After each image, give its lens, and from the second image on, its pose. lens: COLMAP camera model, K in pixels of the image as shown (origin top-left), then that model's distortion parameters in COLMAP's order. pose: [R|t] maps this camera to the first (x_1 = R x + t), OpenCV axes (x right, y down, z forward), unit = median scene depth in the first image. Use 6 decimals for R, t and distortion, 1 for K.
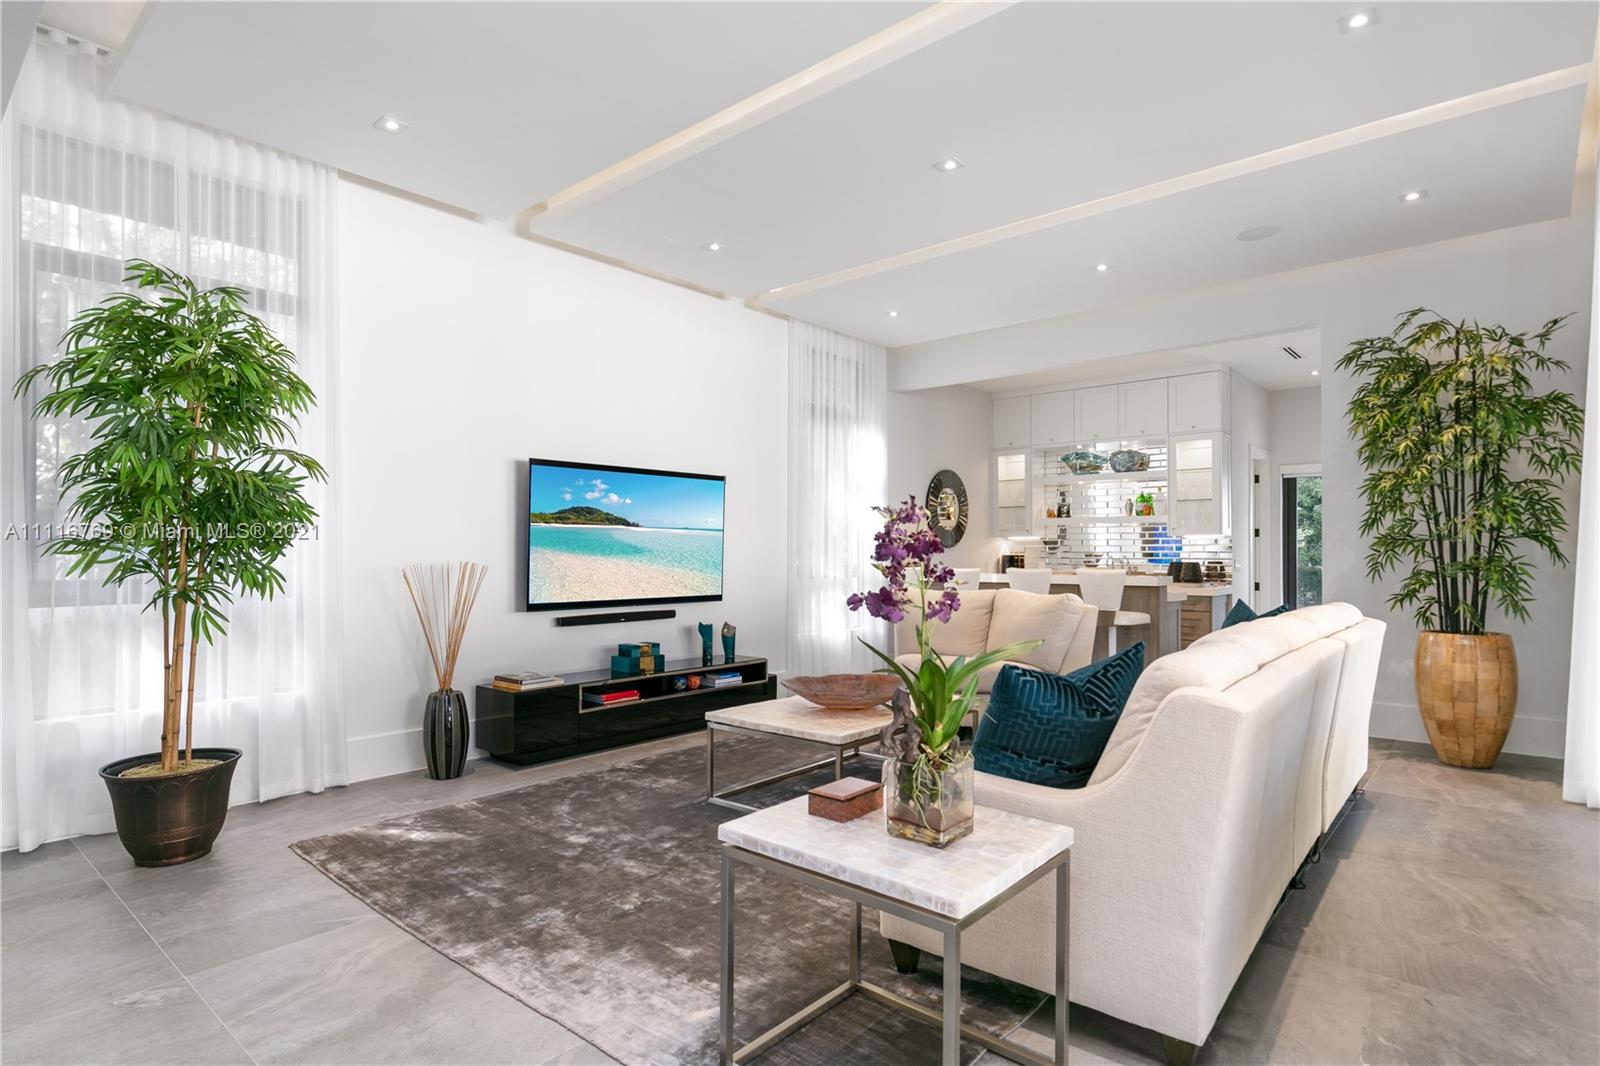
lens RADIAL K [[840.2, 0, 795.1], [0, 840.2, 549.7], [0, 0, 1]] dist [-0.001513, -0.000717]
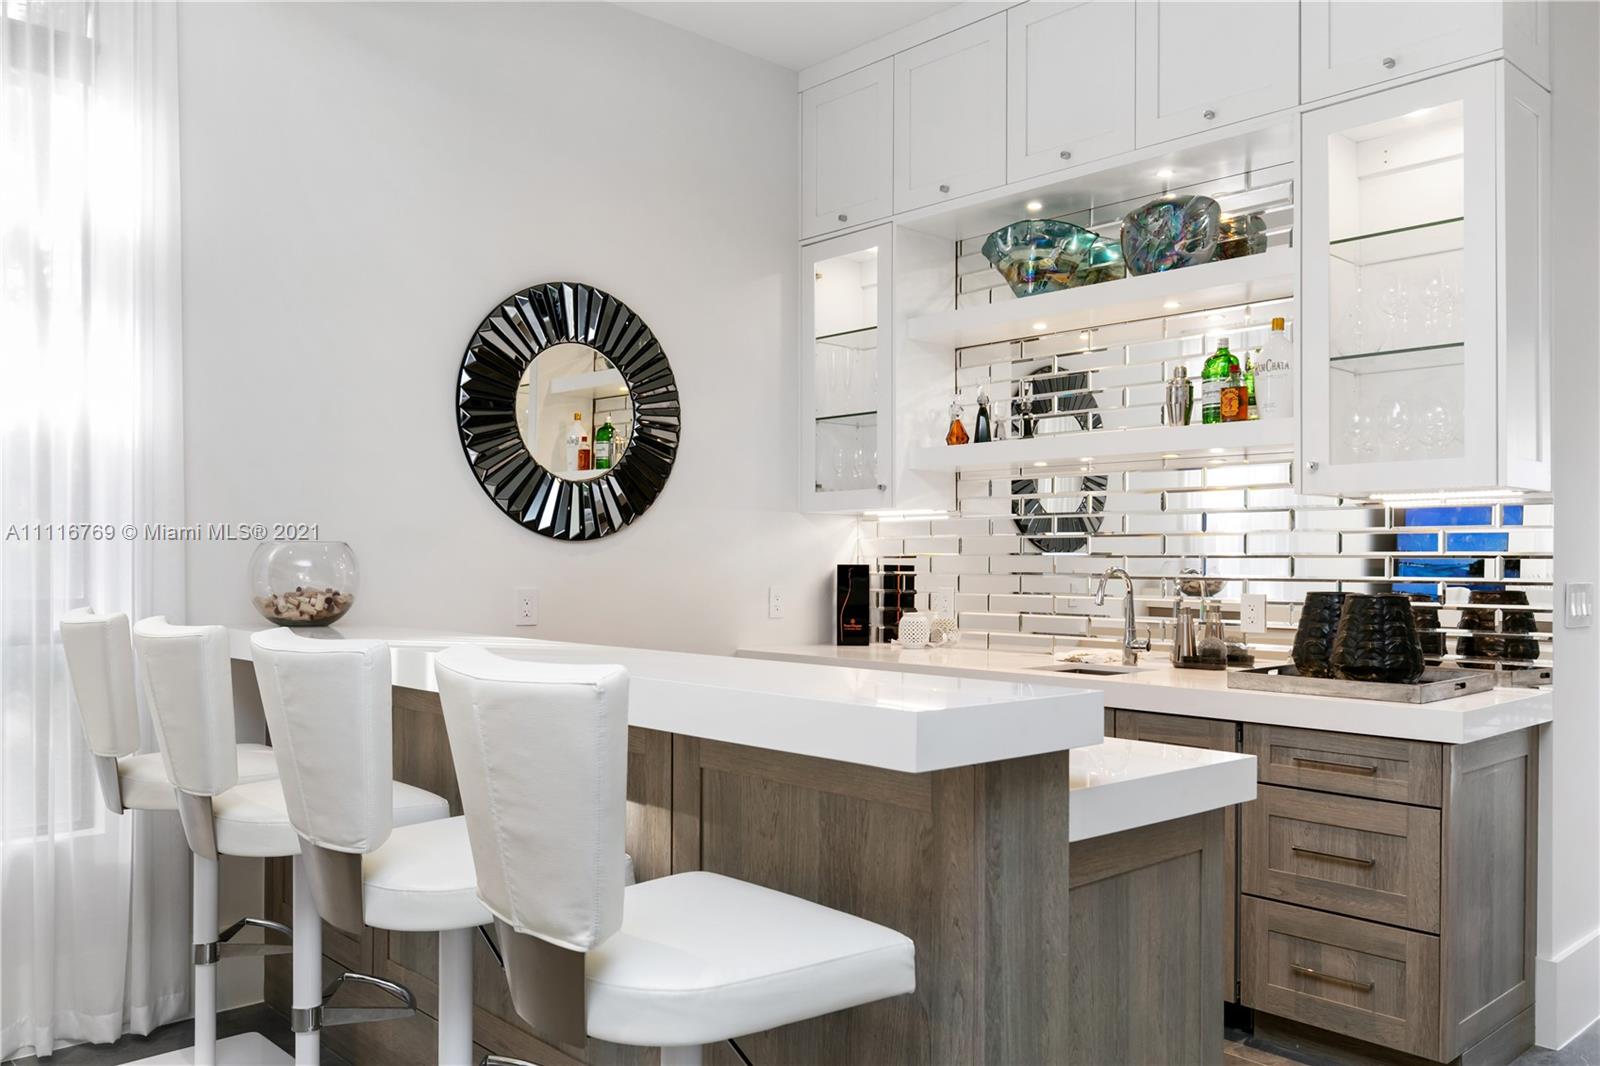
lens RADIAL K [[1242.9, 0, 798.3], [0, 1242.9, 579.0], [0, 0, 1]] dist [0.000835, 0.000300]
pose [[0.992002, 0.005890, -0.126085, 0.324370], [-0.002761, 0.999684, 0.024977, 0.000110], [0.126192, -0.024429, 0.991705, 0.568102]]
